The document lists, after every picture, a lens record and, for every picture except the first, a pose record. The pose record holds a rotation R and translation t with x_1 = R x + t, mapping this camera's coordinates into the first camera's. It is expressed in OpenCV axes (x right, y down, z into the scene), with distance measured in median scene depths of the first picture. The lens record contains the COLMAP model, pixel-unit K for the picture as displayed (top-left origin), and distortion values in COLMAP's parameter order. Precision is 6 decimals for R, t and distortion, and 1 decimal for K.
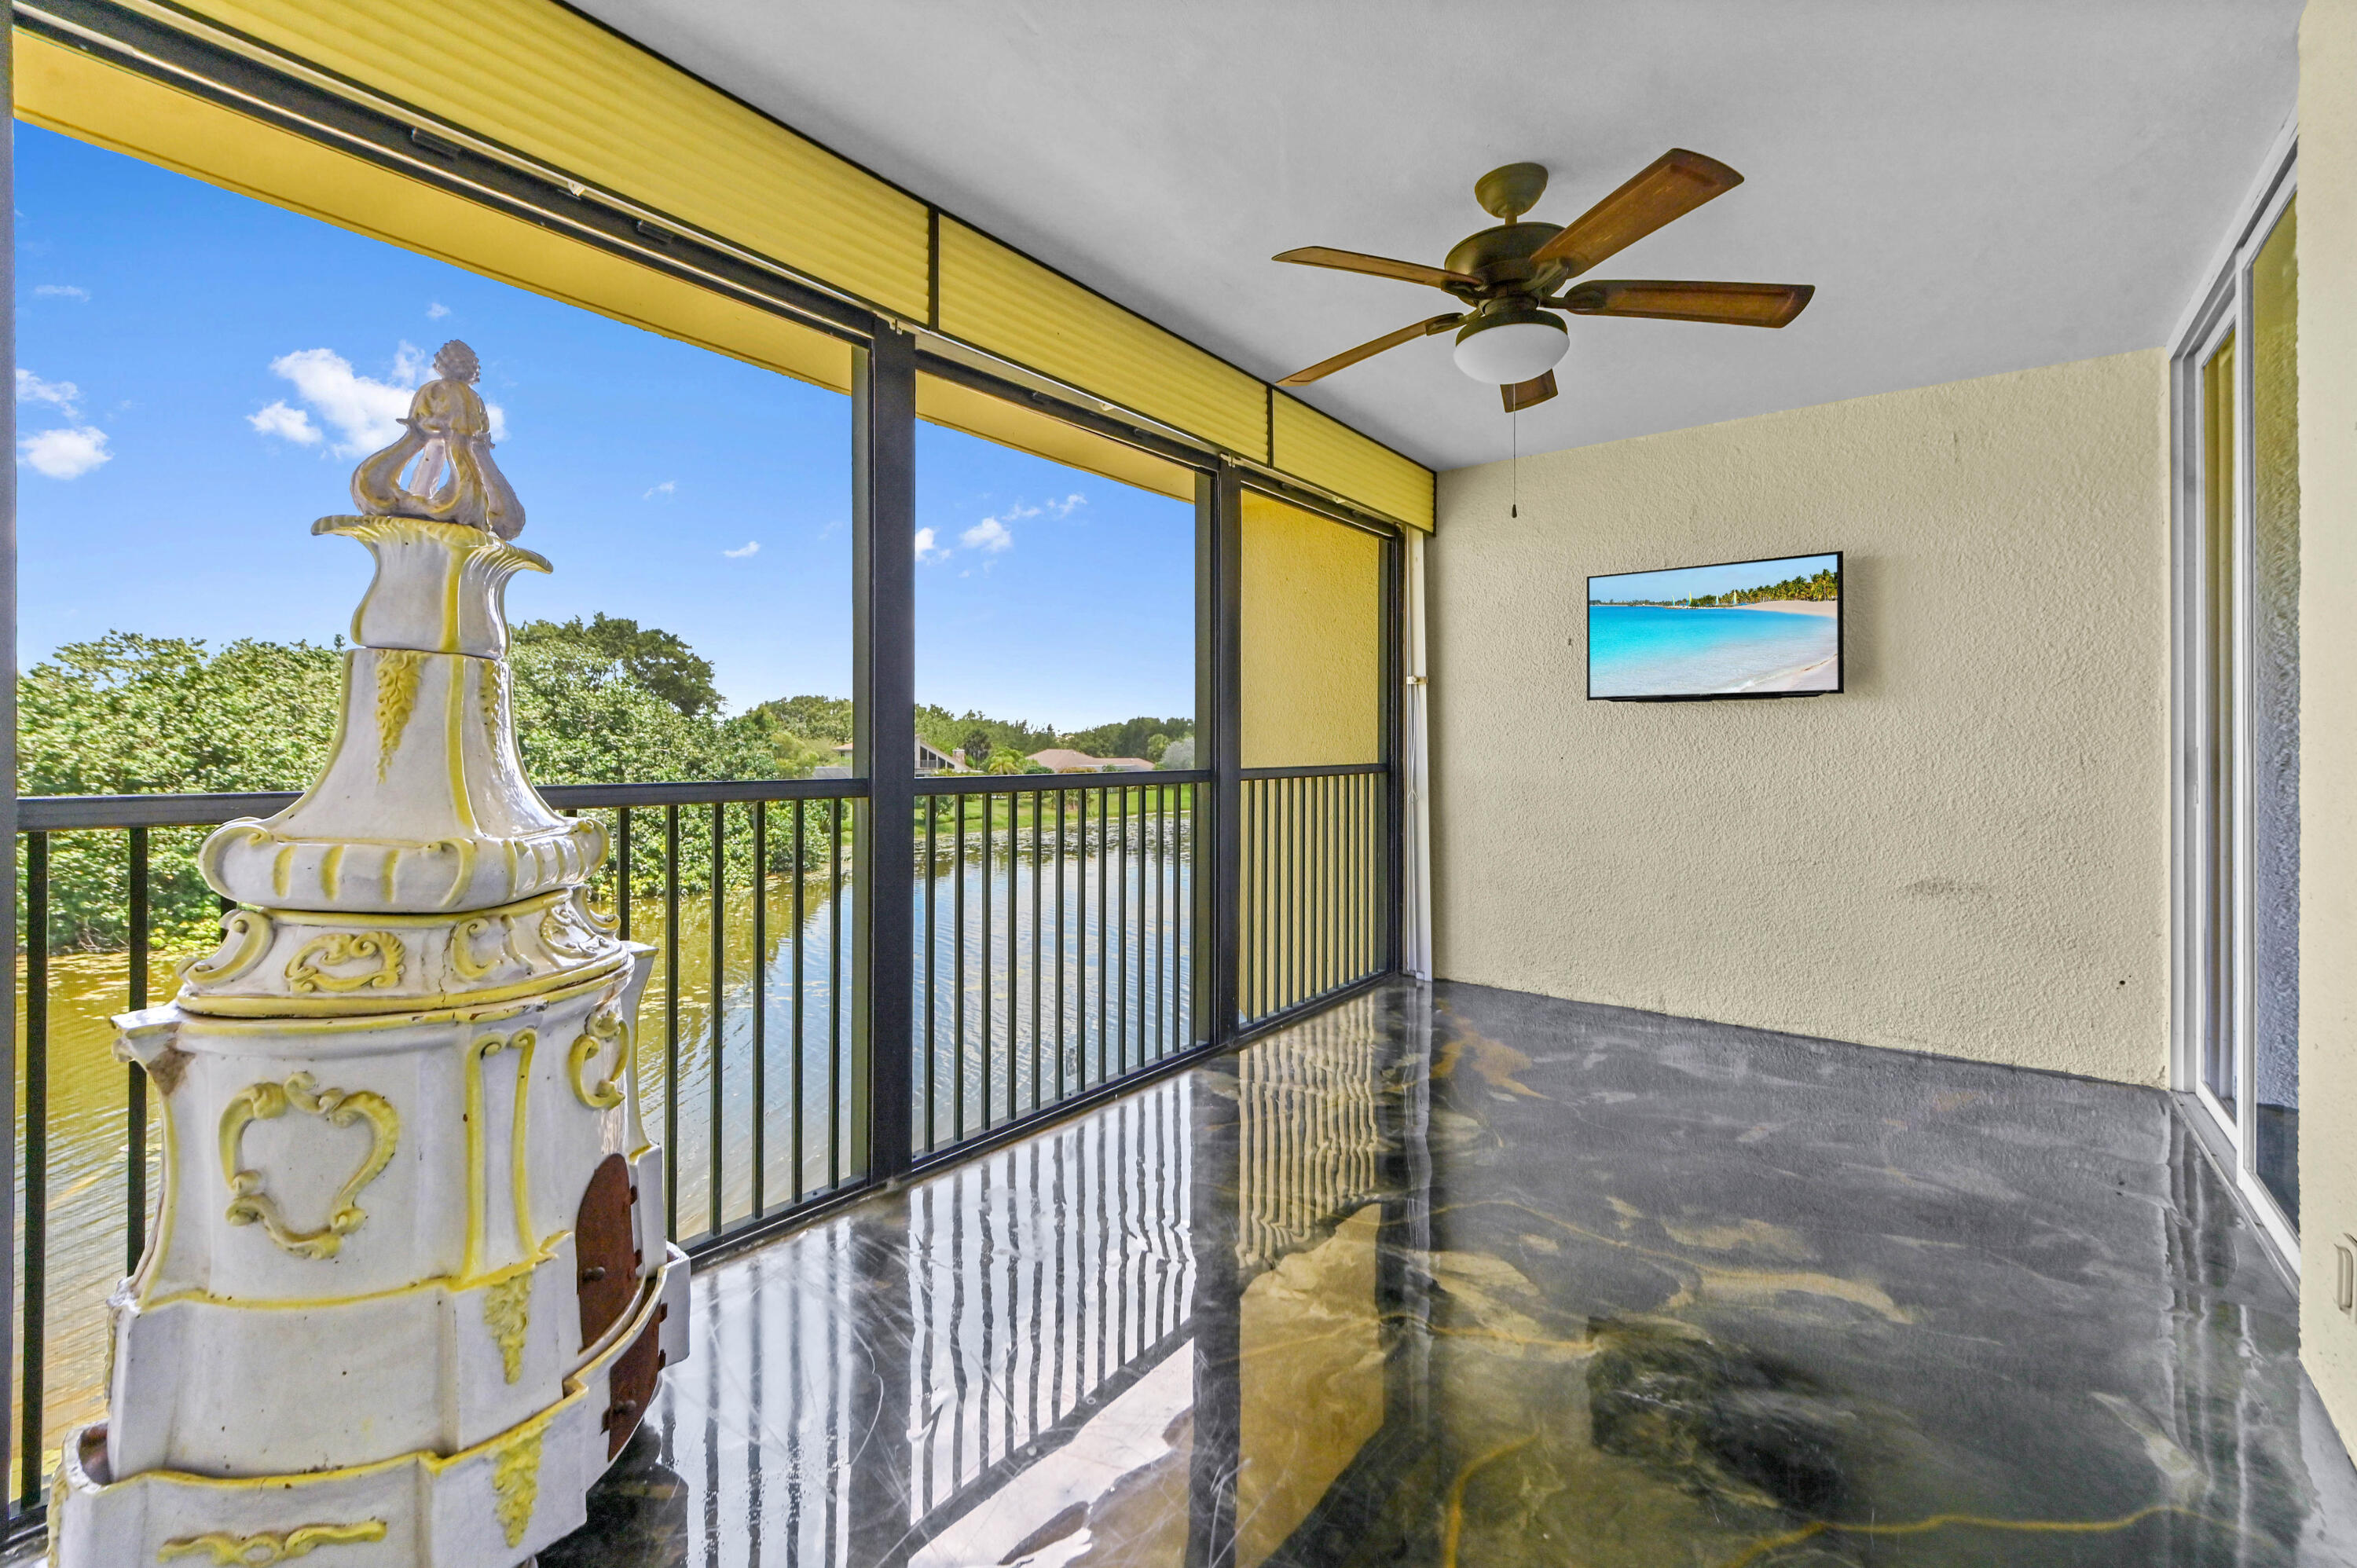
lens RADIAL K [[1013.1, 0, 1160.4], [0, 1013.1, 754.5], [0, 0, 1]] dist [0.004999, 0.000313]
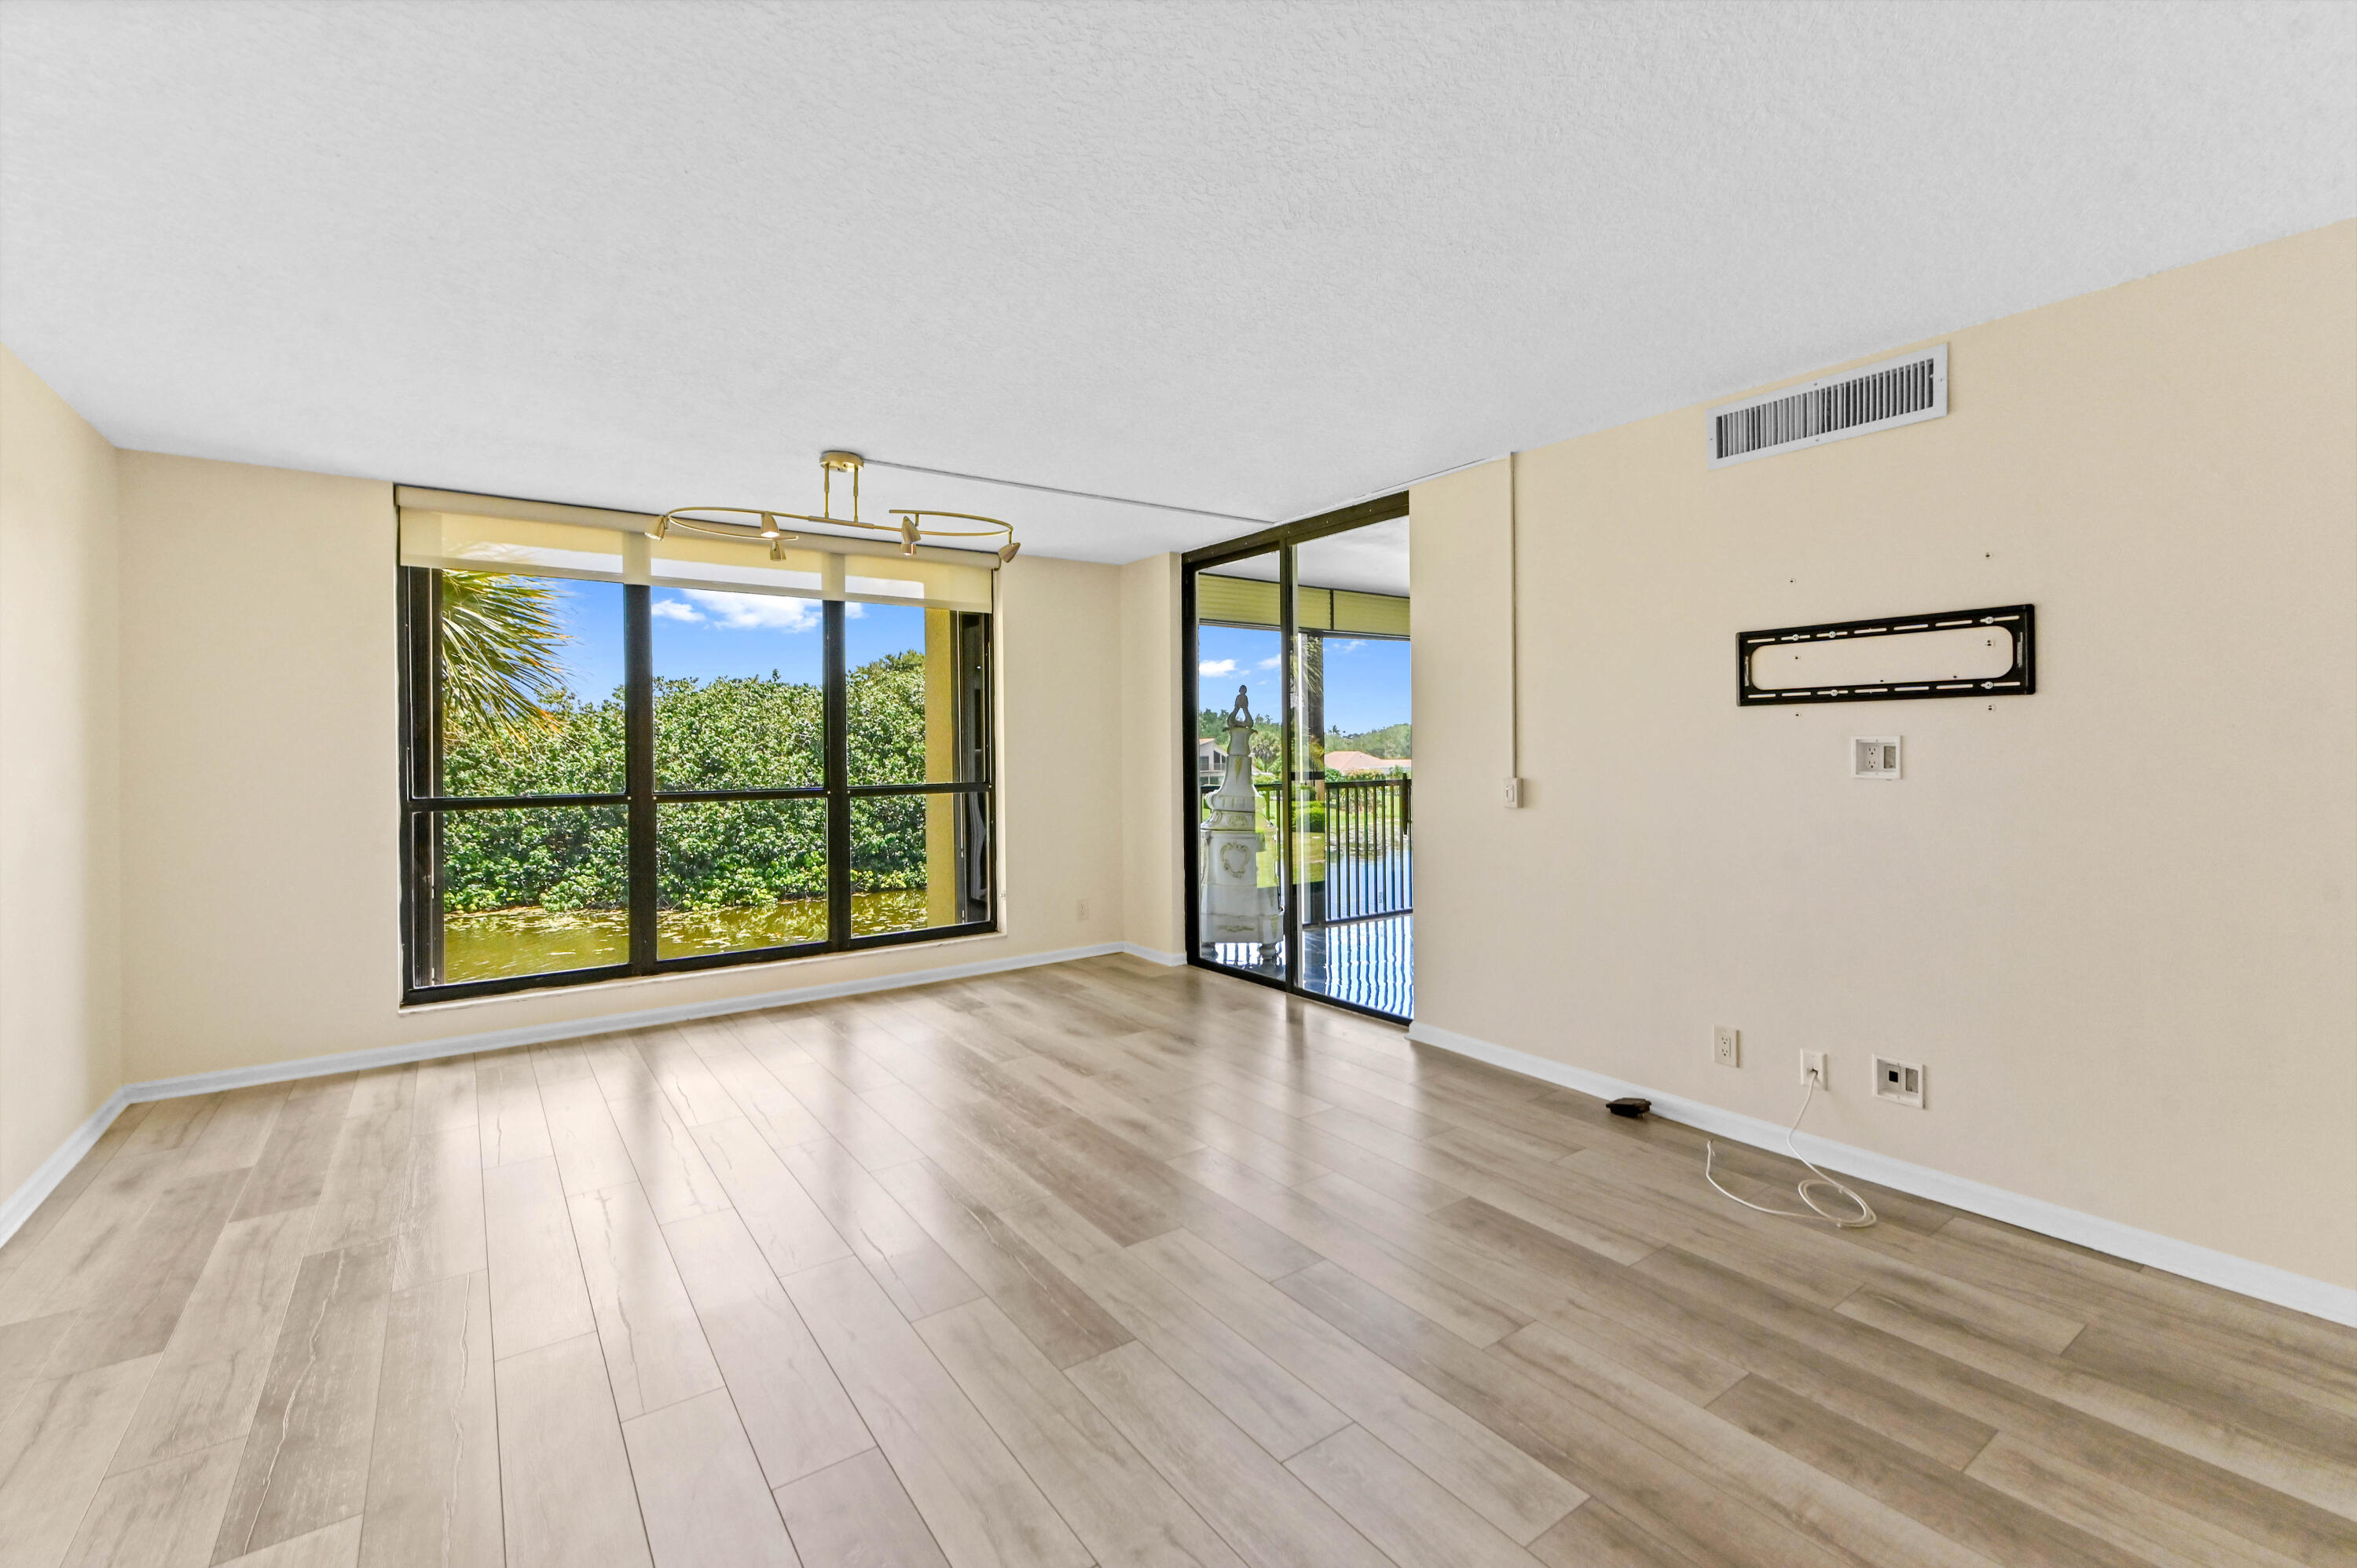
lens RADIAL K [[1013.1, 0, 1156.3], [0, 1013.1, 733.7], [0, 0, 1]] dist [0.004999, 0.000313]
pose [[0.960067, -0.018374, -0.279167, 0.061184], [0.012431, 0.999657, -0.023044, -0.033660], [0.279494, 0.018654, 0.959966, -1.156327]]
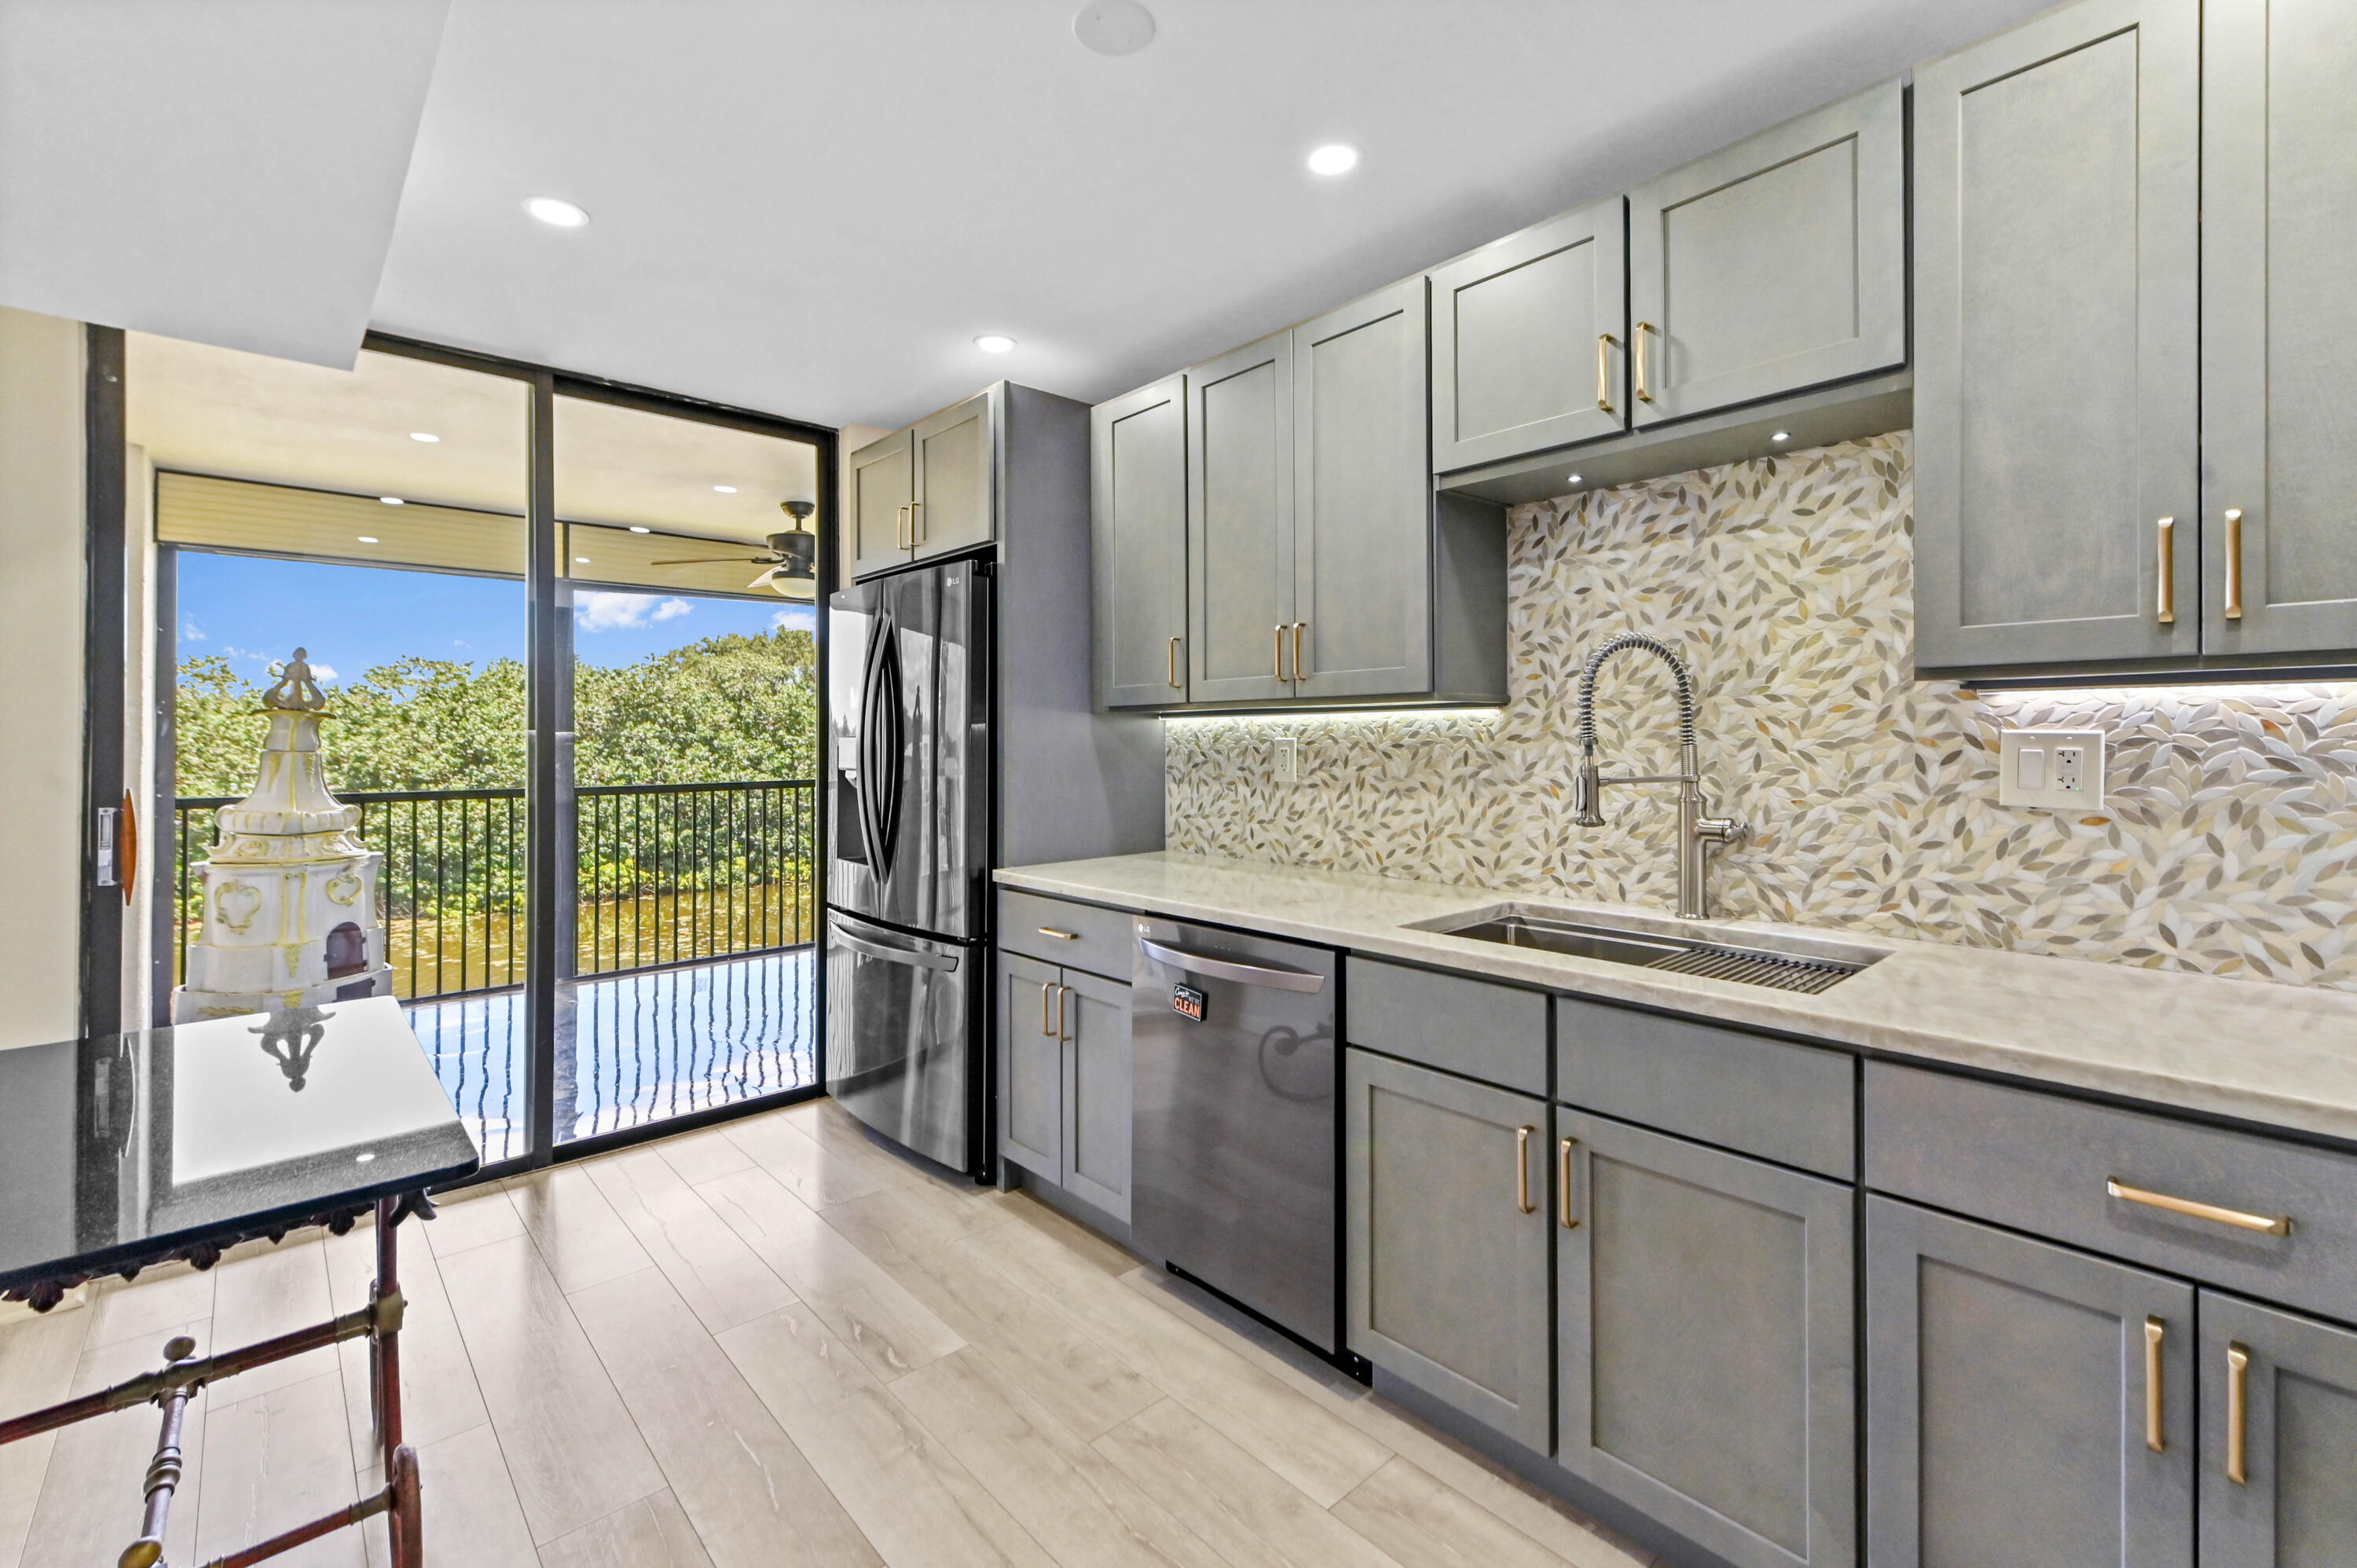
lens RADIAL K [[1013.1, 0, 1168.2], [0, 1013.1, 735.6], [0, 0, 1]] dist [0.004999, 0.000313]
pose [[0.986082, -0.011379, -0.165872, 0.822913], [0.009714, 0.999894, -0.010843, -0.030240], [0.165978, 0.009081, 0.986088, -0.540969]]
